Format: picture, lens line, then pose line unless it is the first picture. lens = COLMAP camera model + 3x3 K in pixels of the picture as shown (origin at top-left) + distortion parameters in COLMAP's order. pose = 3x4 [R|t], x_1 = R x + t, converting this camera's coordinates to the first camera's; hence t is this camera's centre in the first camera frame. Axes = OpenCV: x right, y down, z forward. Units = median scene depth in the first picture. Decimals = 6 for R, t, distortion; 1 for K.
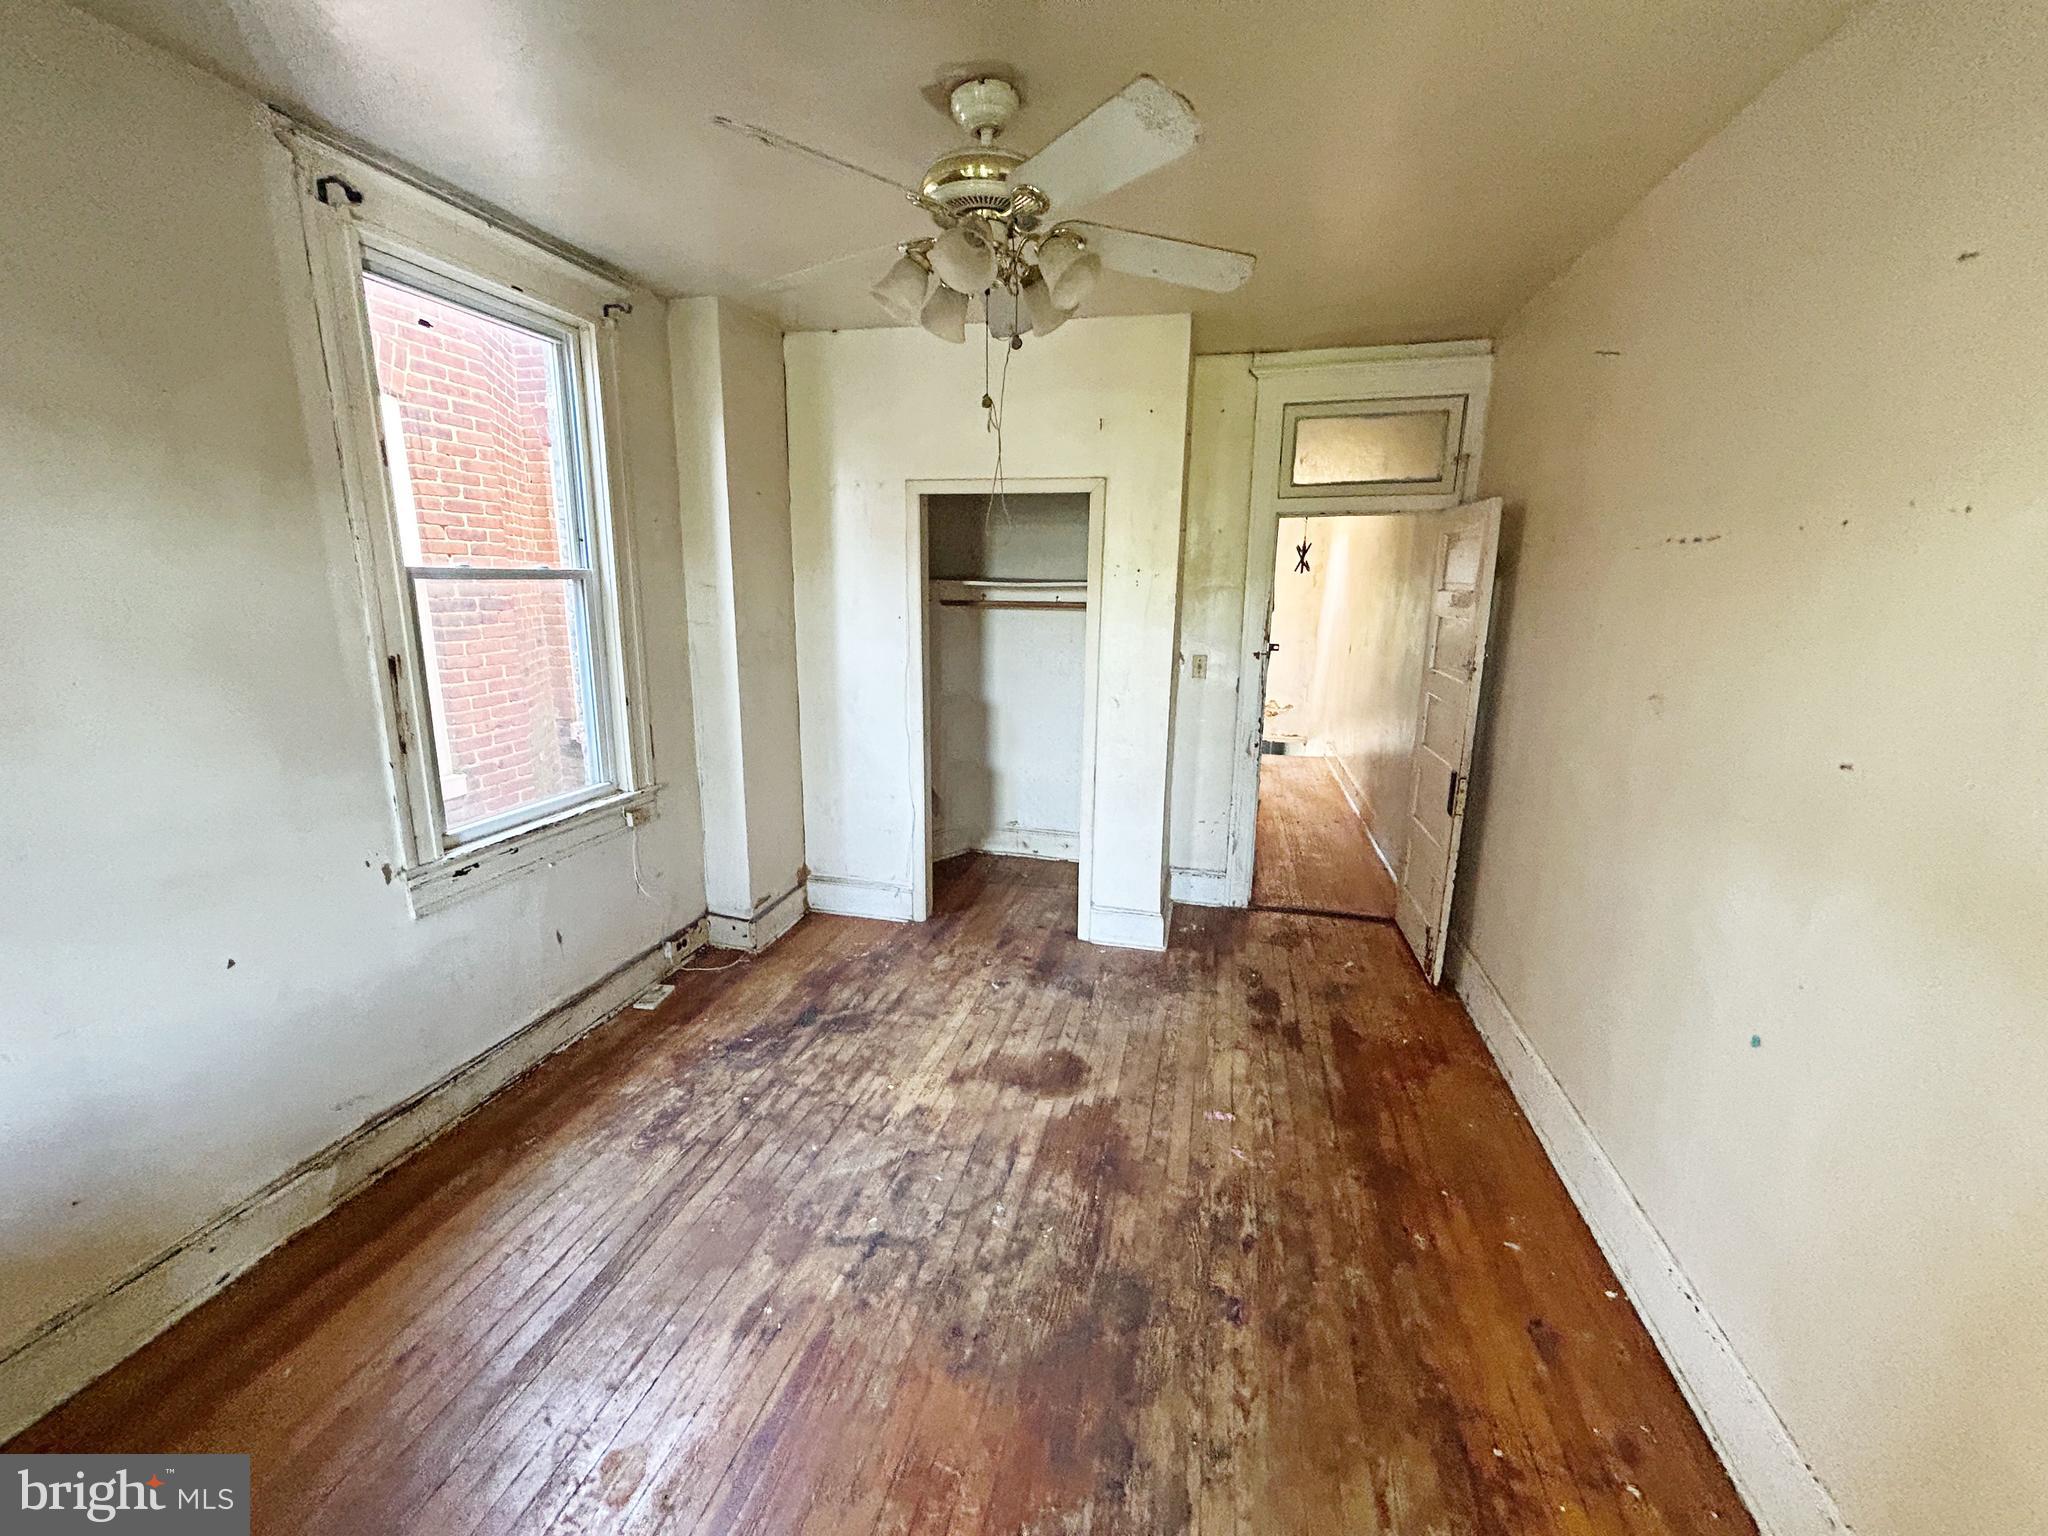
lens RADIAL K [[824.9, 0, 1021.0], [0, 824.9, 760.4], [0, 0, 1]] dist [-0.001663, -0.000233]
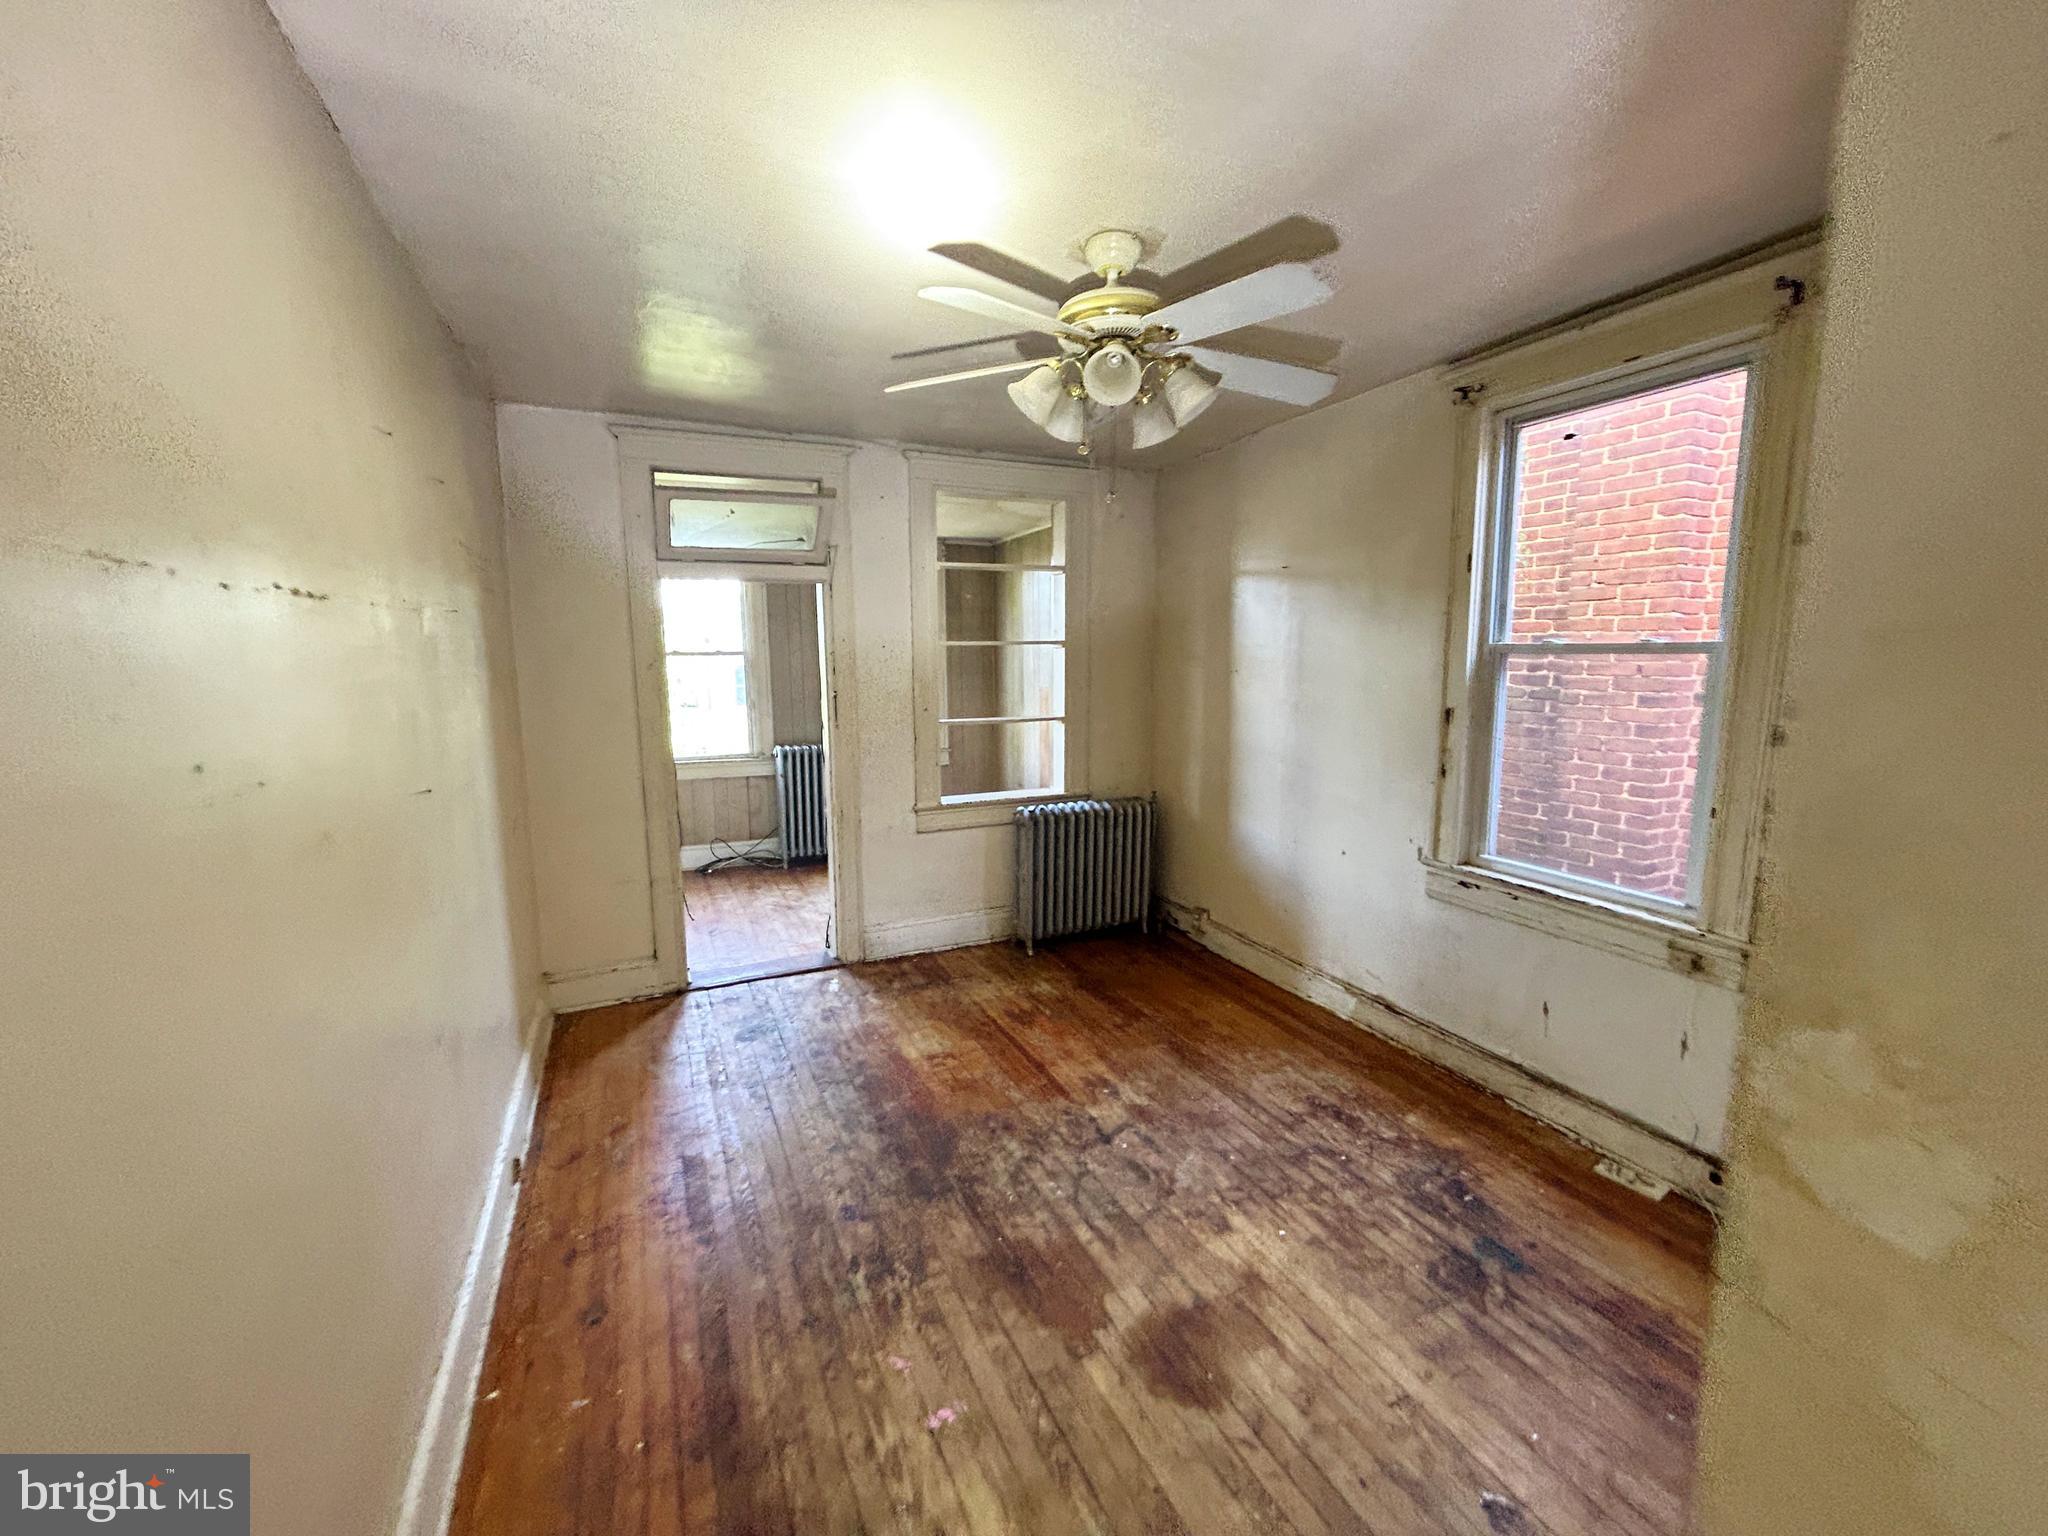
lens RADIAL K [[824.9, 0, 1021.9], [0, 824.9, 763.6], [0, 0, 1]] dist [-0.001663, -0.000233]
pose [[-0.776866, 0.081598, -0.624357, 0.618124], [-0.137210, 0.945802, 0.294334, -0.318156], [0.614535, 0.314326, -0.723565, 1.459095]]
